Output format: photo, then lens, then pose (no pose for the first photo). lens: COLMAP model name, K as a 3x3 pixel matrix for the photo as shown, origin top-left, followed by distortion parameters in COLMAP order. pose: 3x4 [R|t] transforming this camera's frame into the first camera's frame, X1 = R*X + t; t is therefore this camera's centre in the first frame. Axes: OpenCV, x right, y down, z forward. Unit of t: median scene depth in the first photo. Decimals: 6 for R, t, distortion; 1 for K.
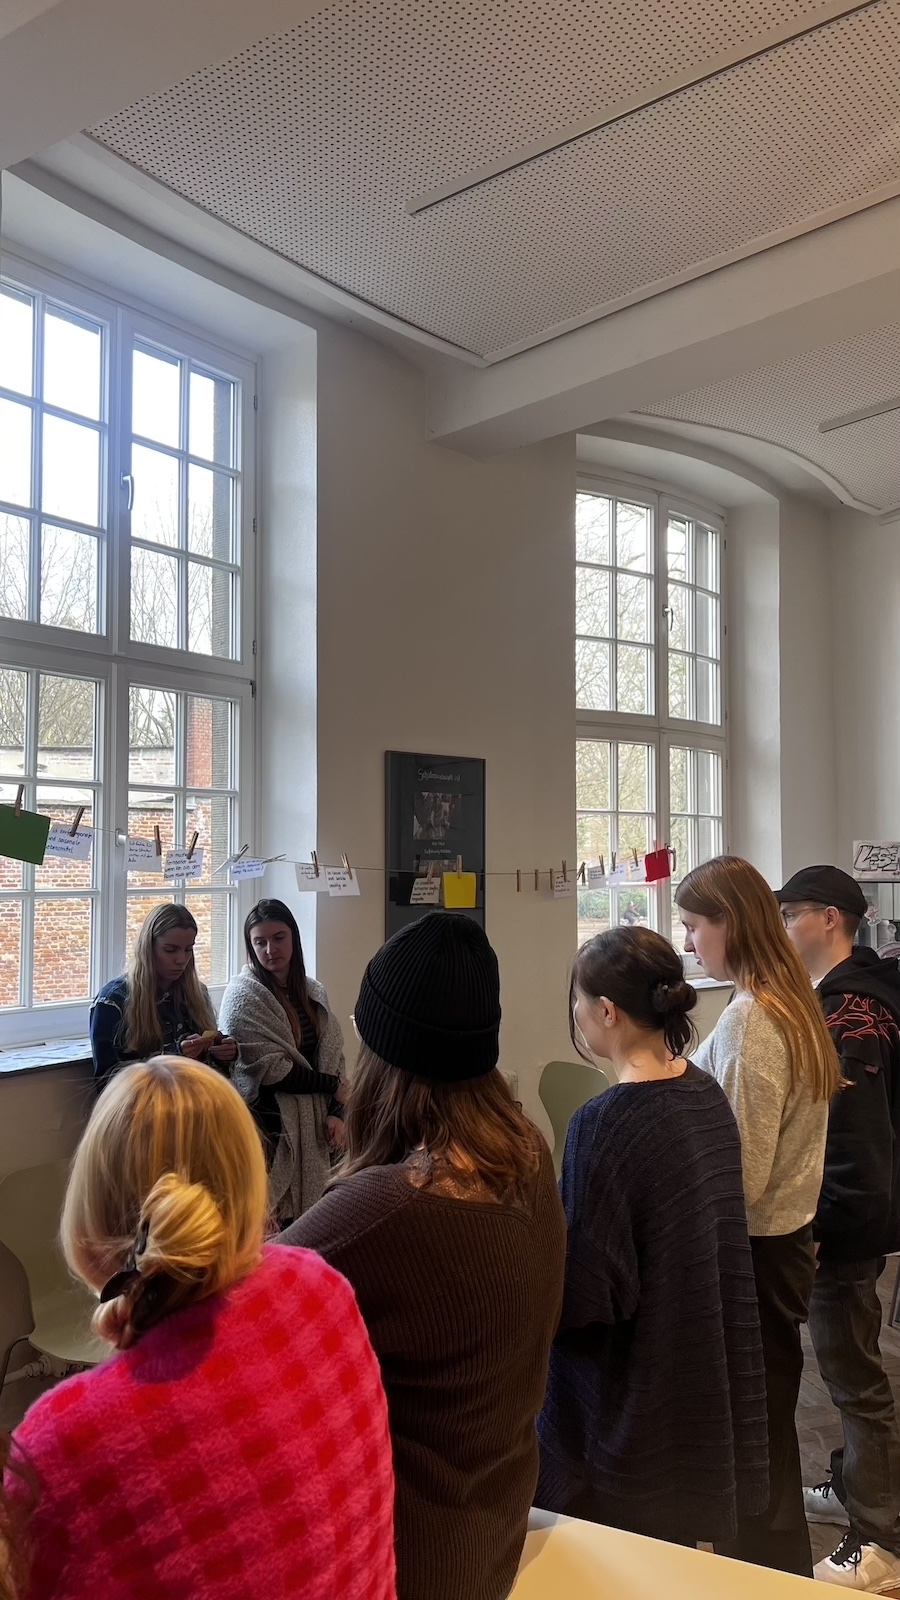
lens RADIAL K [[1250.5, 0, 450.0], [0, 1250.5, 800.0], [0, 0, 1]] dist [0.110029, -0.282474]
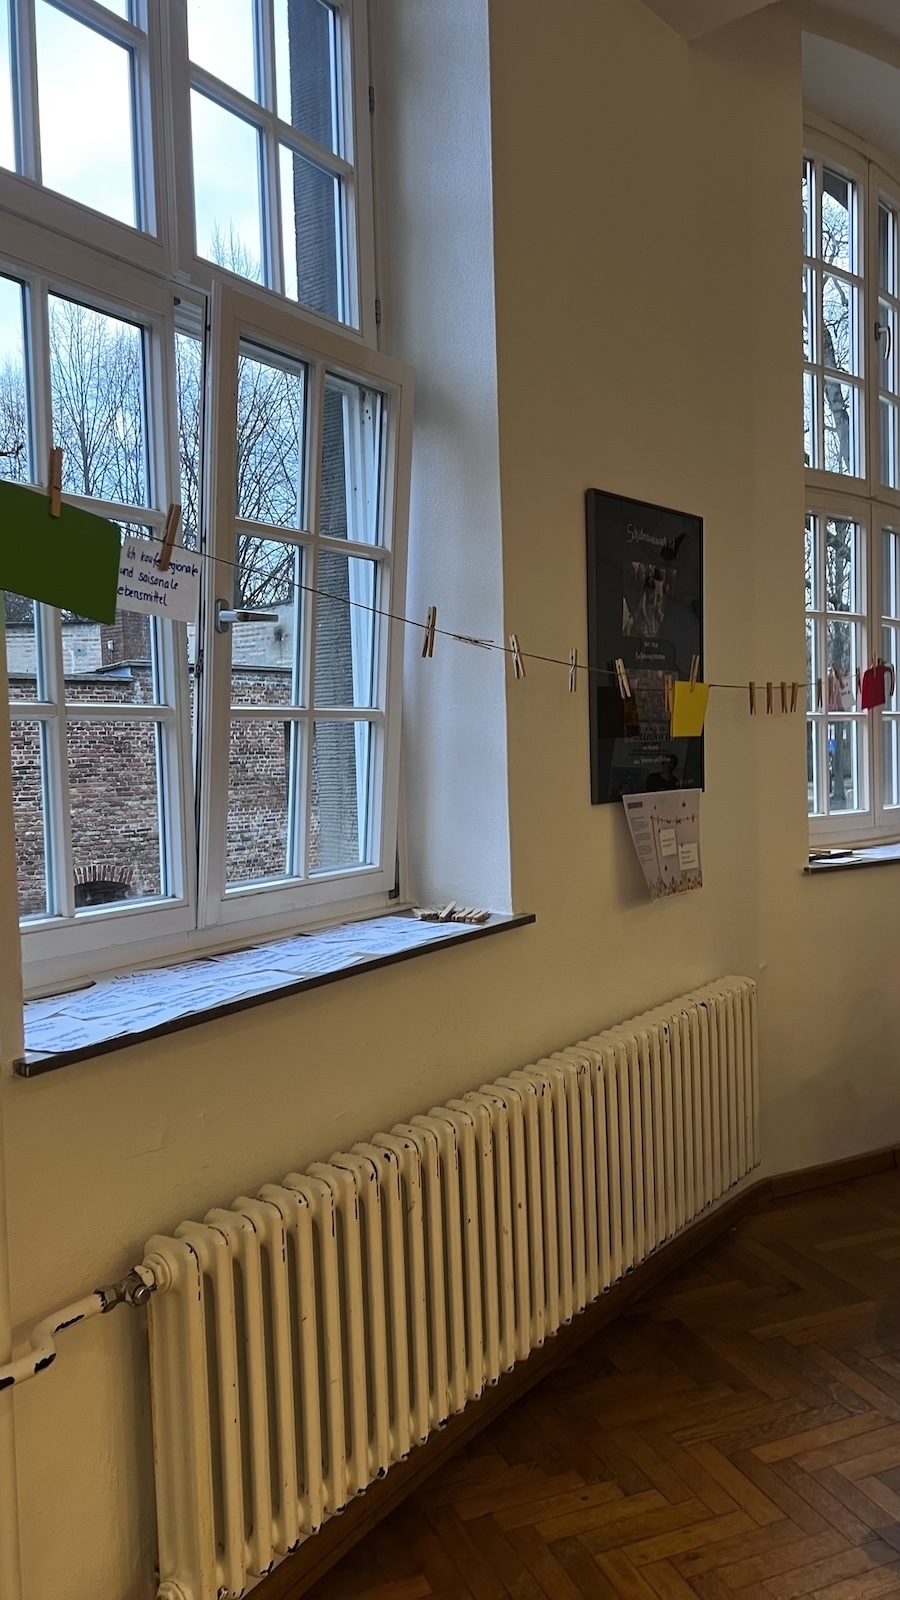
lens RADIAL K [[1250.5, 0, 450.0], [0, 1250.5, 800.0], [0, 0, 1]] dist [0.110029, -0.282474]
pose [[0.997113, -0.033440, 0.068175, -0.172341], [0.026993, 0.995264, 0.093383, 0.055697], [-0.070975, -0.091273, 0.993293, 0.387761]]
